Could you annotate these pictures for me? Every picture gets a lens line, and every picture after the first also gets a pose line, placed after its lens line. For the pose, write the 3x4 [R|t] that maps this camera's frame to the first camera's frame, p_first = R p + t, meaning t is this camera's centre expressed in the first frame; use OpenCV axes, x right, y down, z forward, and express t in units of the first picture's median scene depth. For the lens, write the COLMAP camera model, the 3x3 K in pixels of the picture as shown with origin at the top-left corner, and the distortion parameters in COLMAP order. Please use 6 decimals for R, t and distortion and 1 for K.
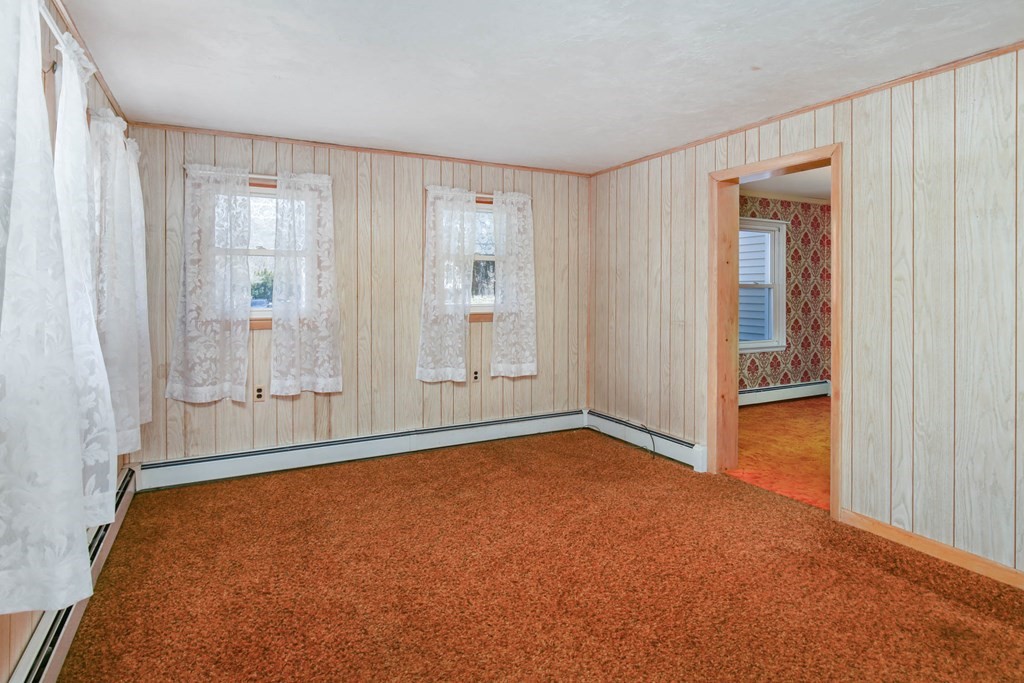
lens RADIAL K [[556.8, 0, 517.2], [0, 556.8, 293.9], [0, 0, 1]] dist [-0.016920, -0.000087]
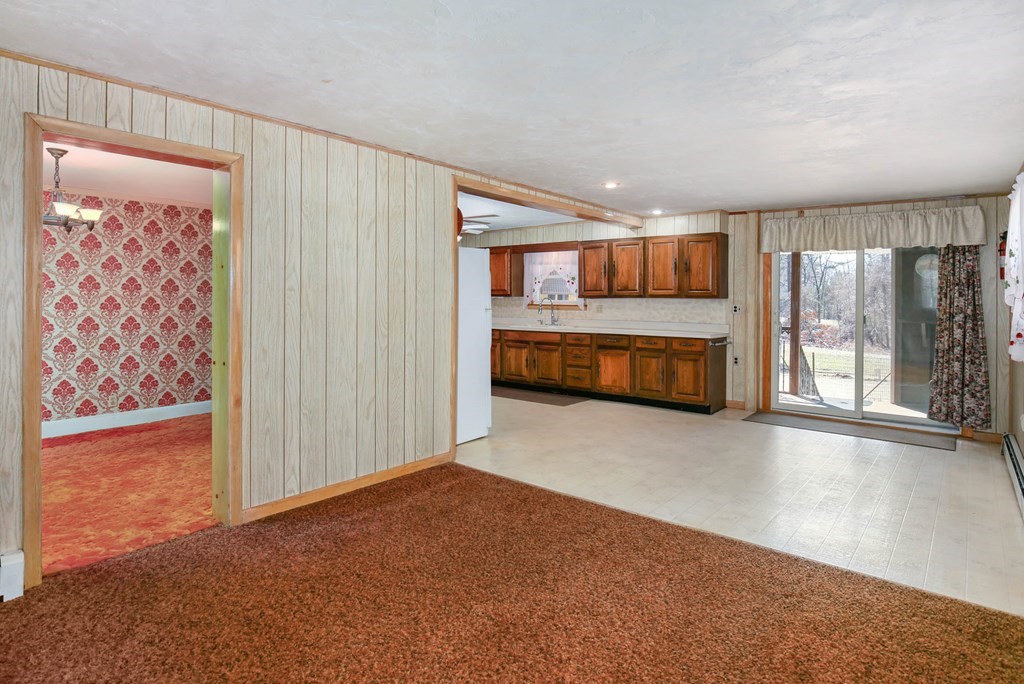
lens RADIAL K [[556.8, 0, 517.2], [0, 556.8, 294.4], [0, 0, 1]] dist [-0.016920, -0.000087]
pose [[-0.385665, 0.001014, 0.922638, -0.441455], [0.001959, 0.999998, -0.000280, -0.010492], [-0.922637, 0.001699, -0.385666, 0.731129]]
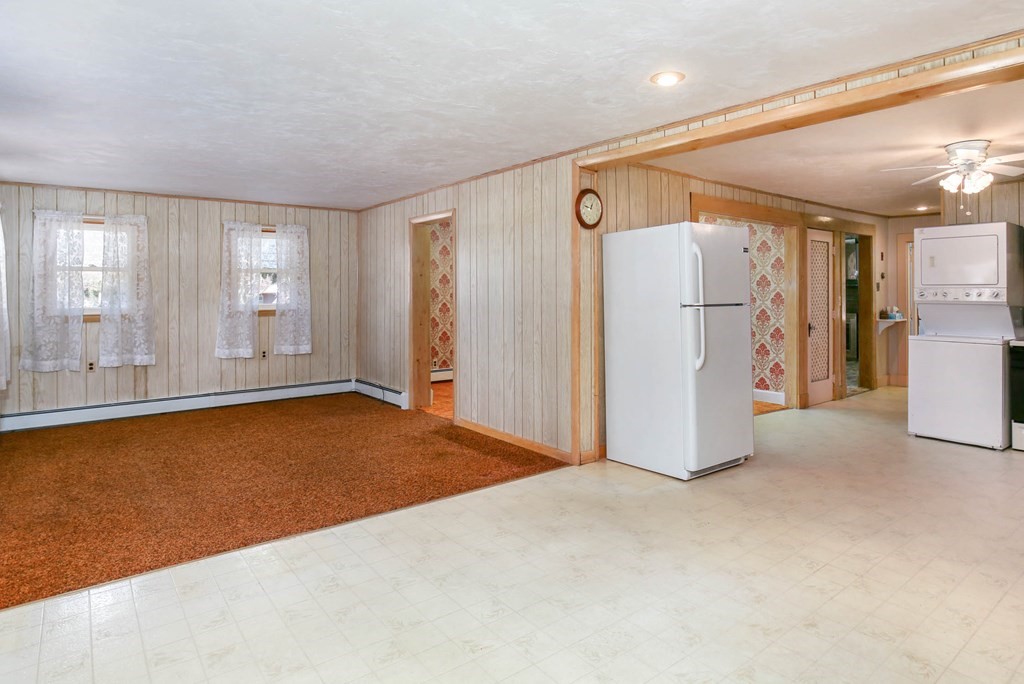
lens RADIAL K [[582.0, 0, 531.4], [0, 582.0, 288.8], [0, 0, 1]] dist [-0.020815, 0.000104]
pose [[0.982481, -0.005996, 0.186265, 0.379239], [0.008538, 0.999881, -0.012848, 0.005963], [-0.186166, 0.014213, 0.982415, -0.677273]]
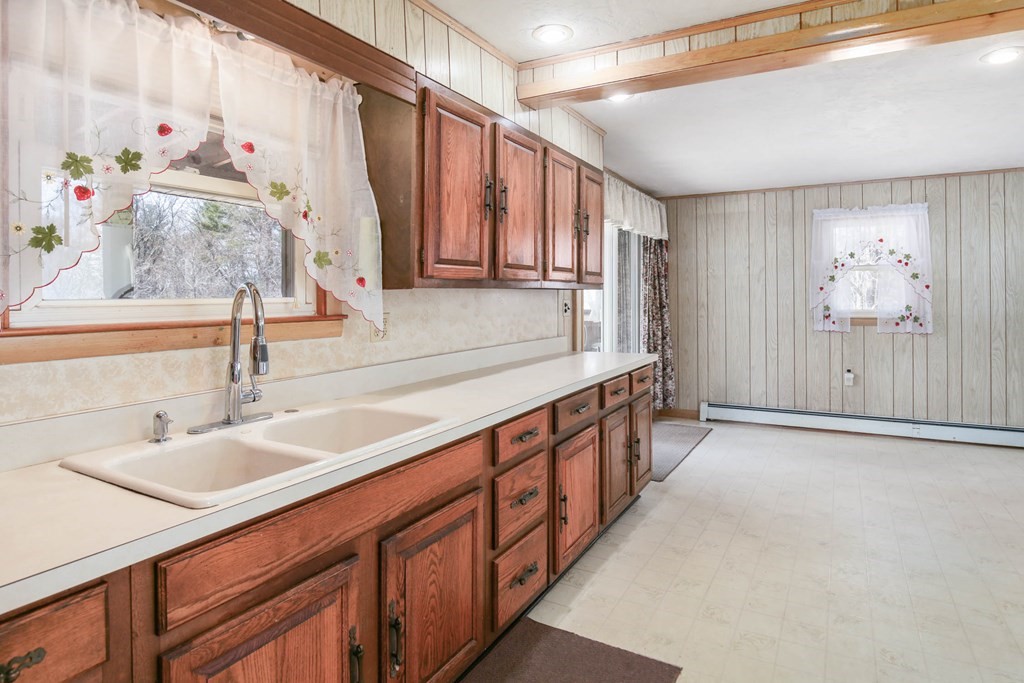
lens RADIAL K [[575.8, 0, 525.7], [0, 575.8, 296.0], [0, 0, 1]] dist [-0.017086, 0.000019]
pose [[-0.839593, 0.003687, -0.543203, 1.514778], [-0.002258, 0.999945, 0.010276, 0.004080], [0.543211, 0.009854, -0.839538, 0.267940]]
